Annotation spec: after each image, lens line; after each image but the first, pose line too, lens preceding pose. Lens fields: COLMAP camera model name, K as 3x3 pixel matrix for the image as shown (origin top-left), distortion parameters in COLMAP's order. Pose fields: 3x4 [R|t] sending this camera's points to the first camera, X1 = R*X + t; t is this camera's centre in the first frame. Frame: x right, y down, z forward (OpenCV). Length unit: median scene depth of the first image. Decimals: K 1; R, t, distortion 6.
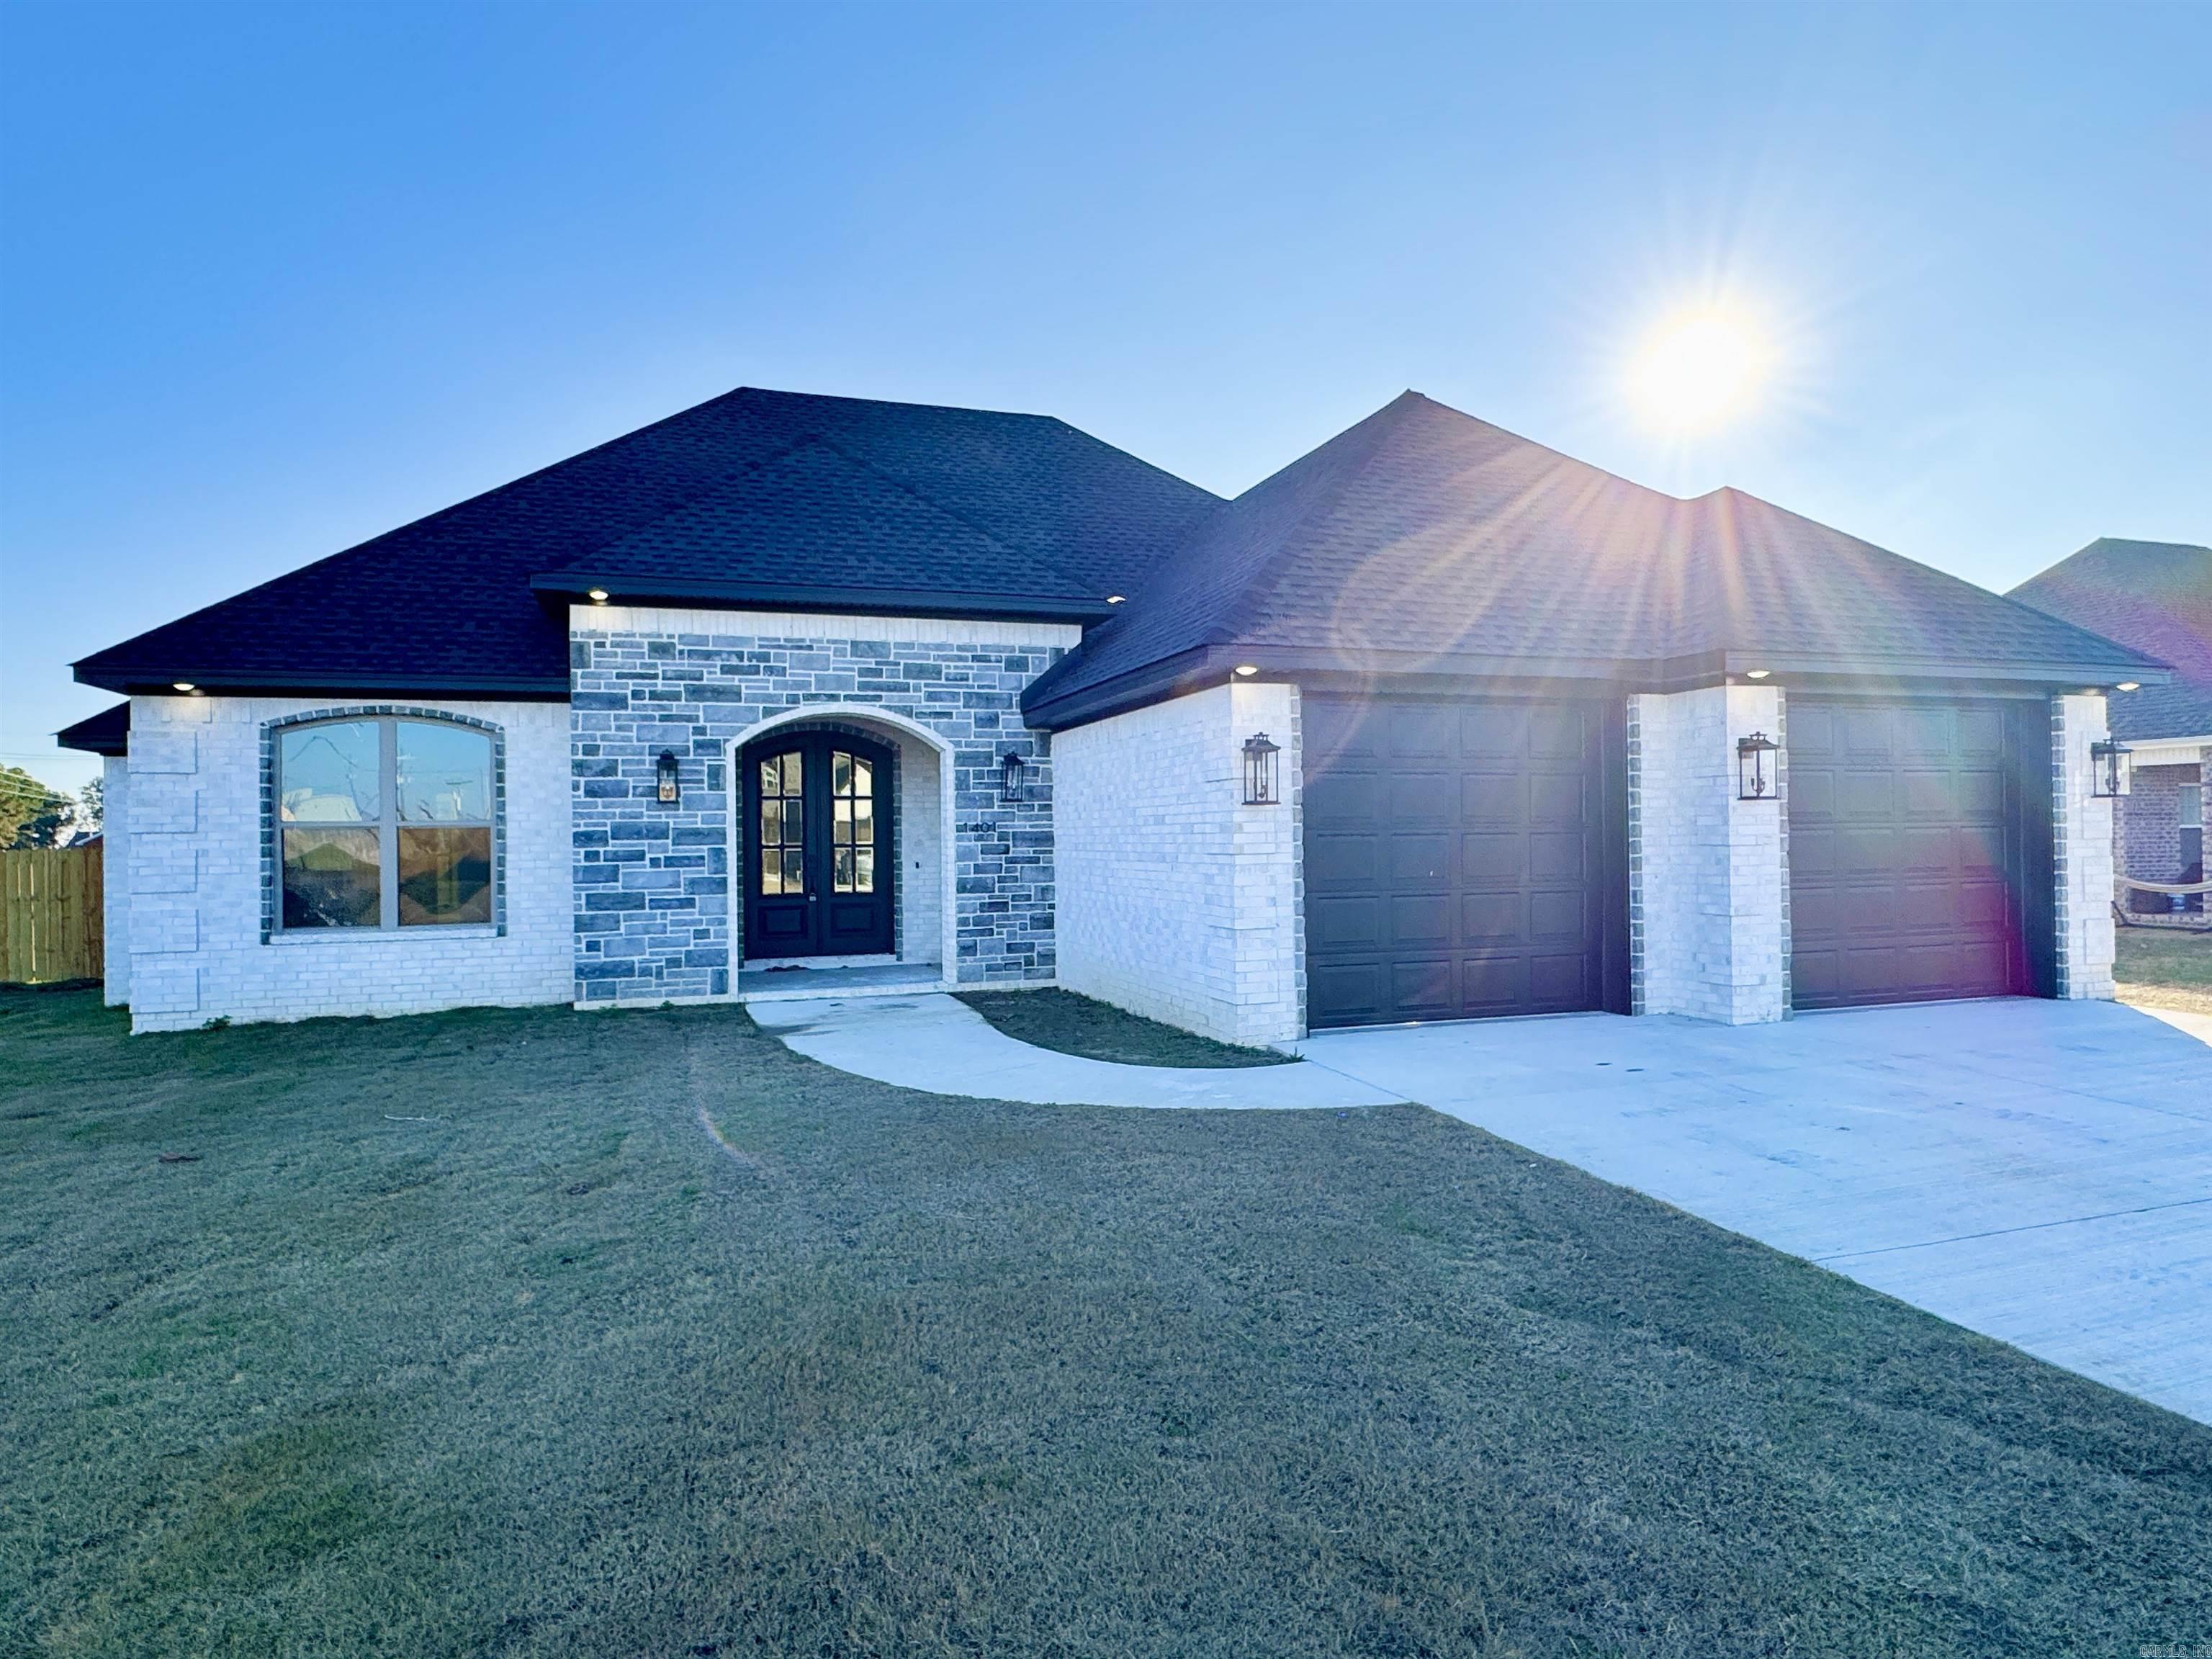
lens RADIAL K [[1291.7, 0, 1106.9], [0, 1291.7, 828.6], [0, 0, 1]] dist [-0.004846, -0.000393]
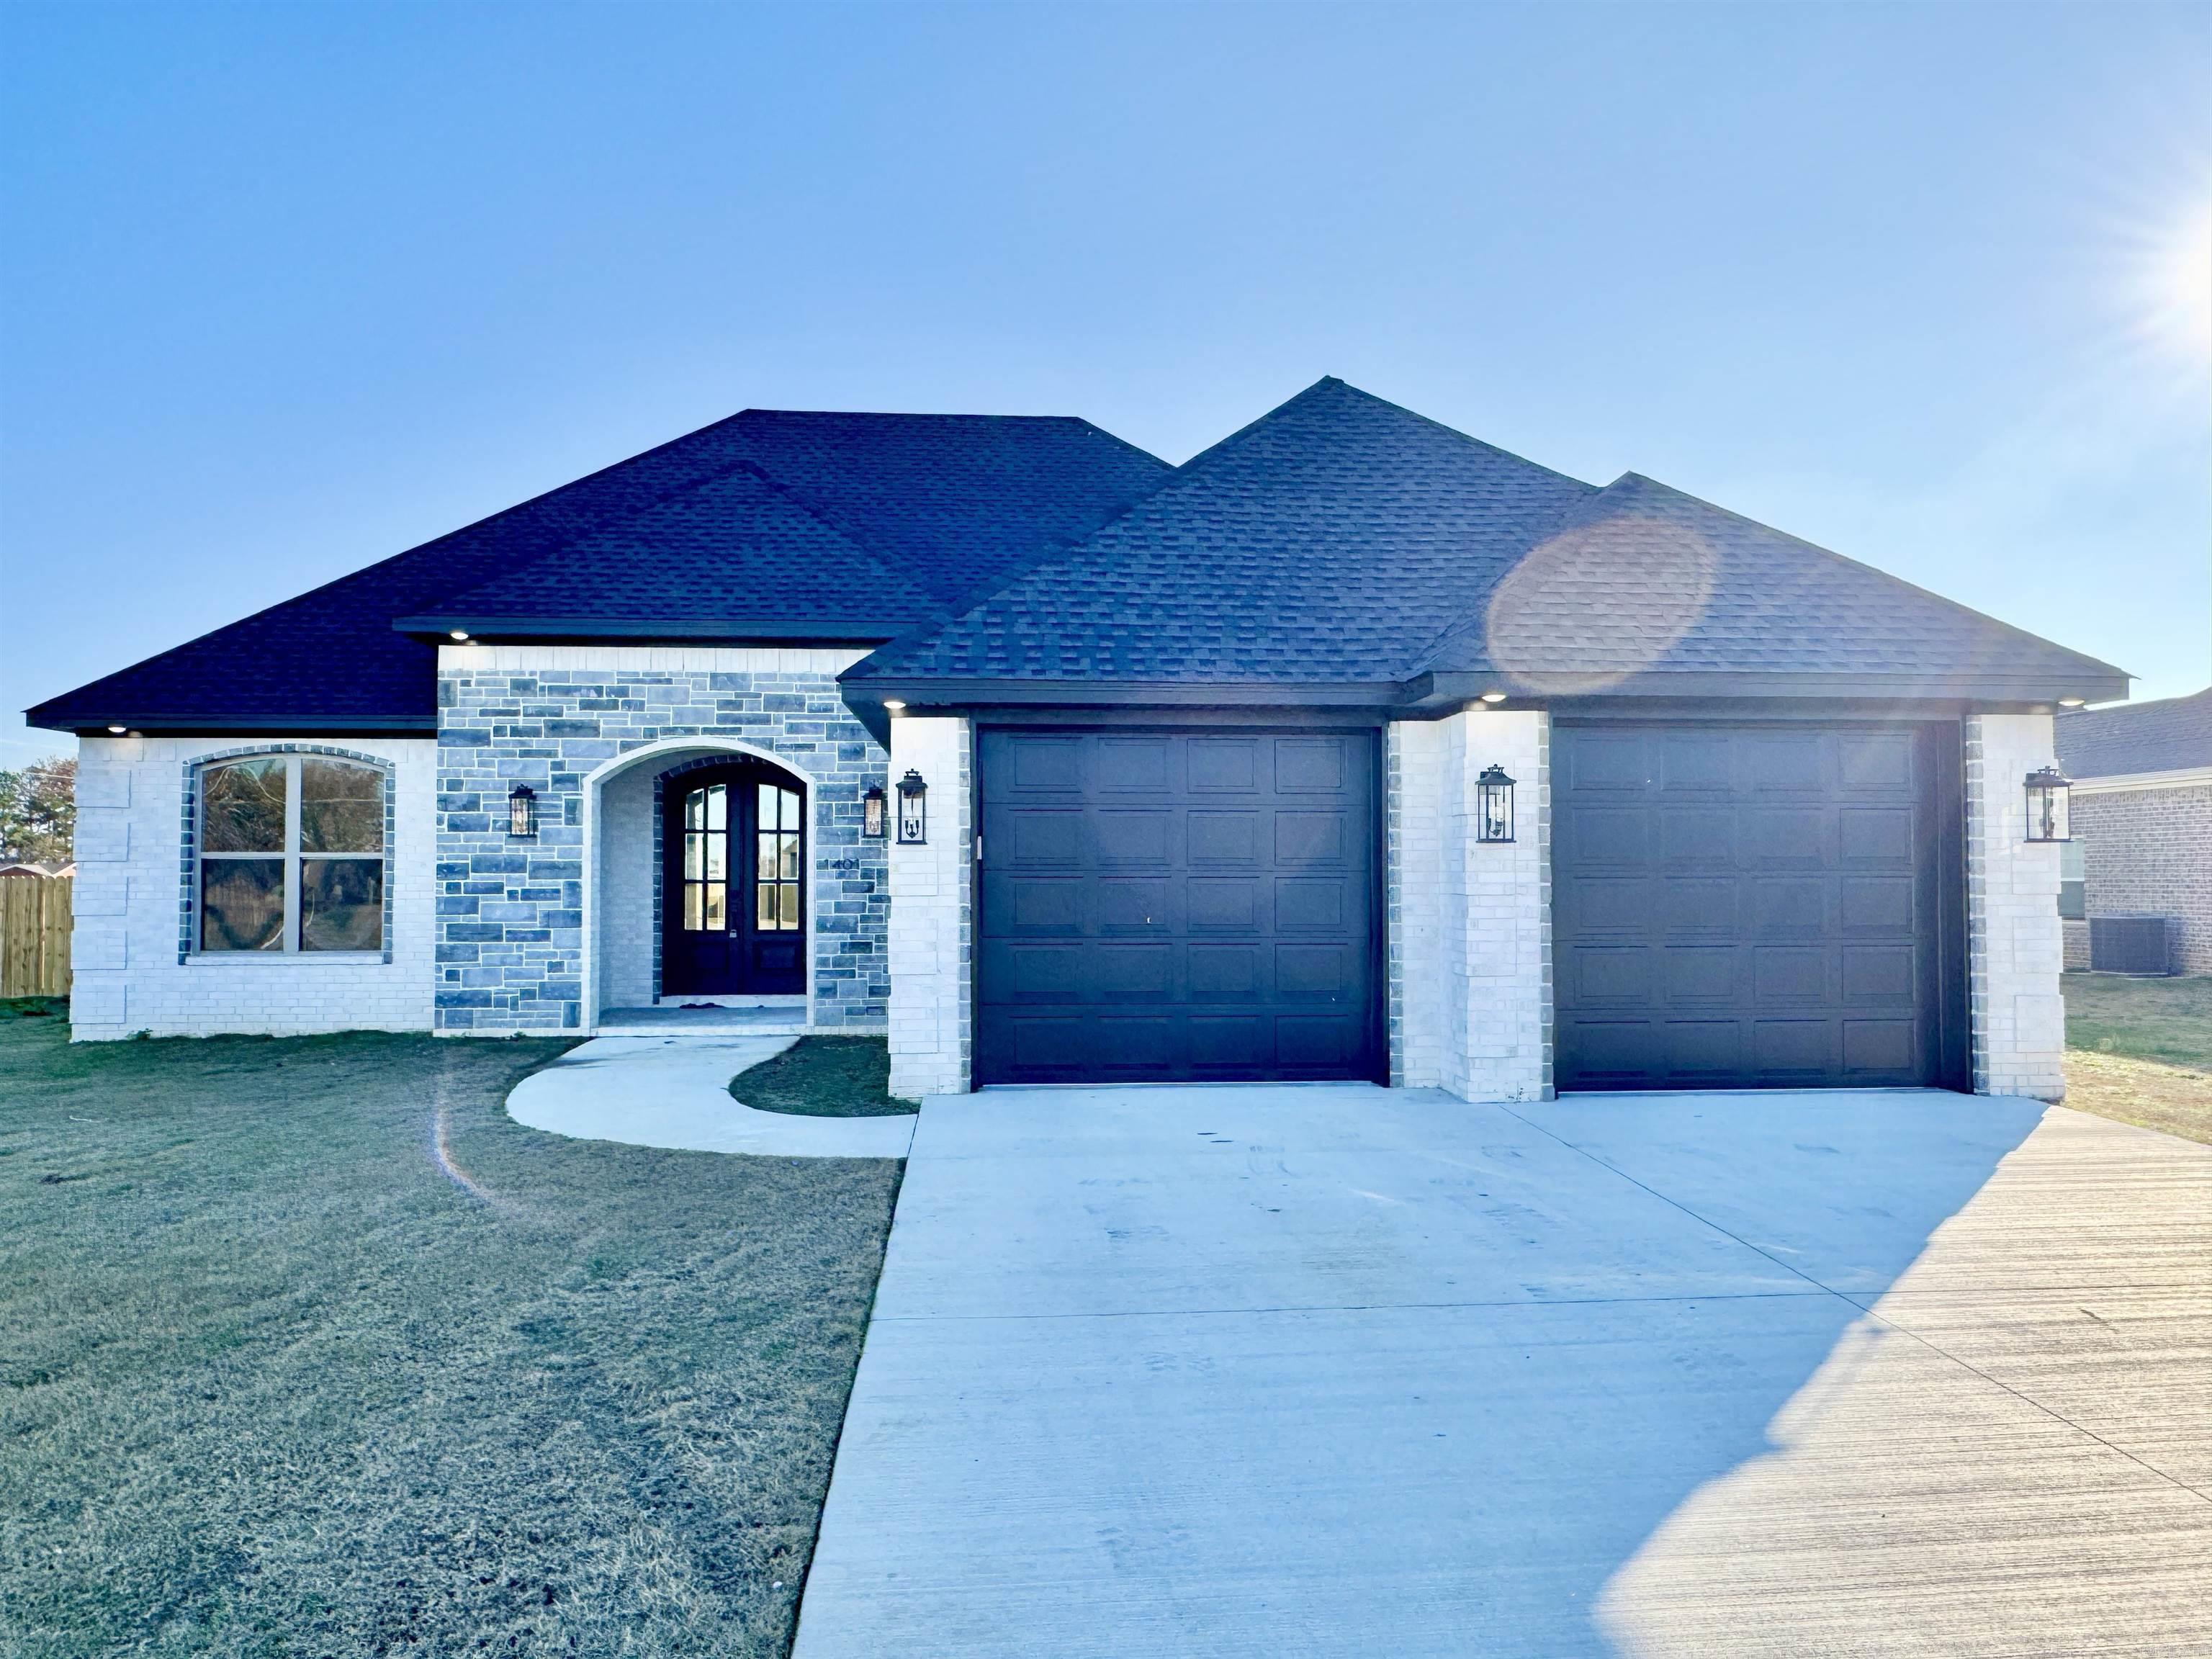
lens RADIAL K [[1476.3, 0, 1108.0], [0, 1476.3, 847.6], [0, 0, 1]] dist [-0.008427, -0.001668]
pose [[0.970679, 0.008378, -0.240233, 0.391083], [-0.011233, 0.999882, -0.010518, -0.004545], [0.240117, 0.012908, 0.970658, -0.017383]]
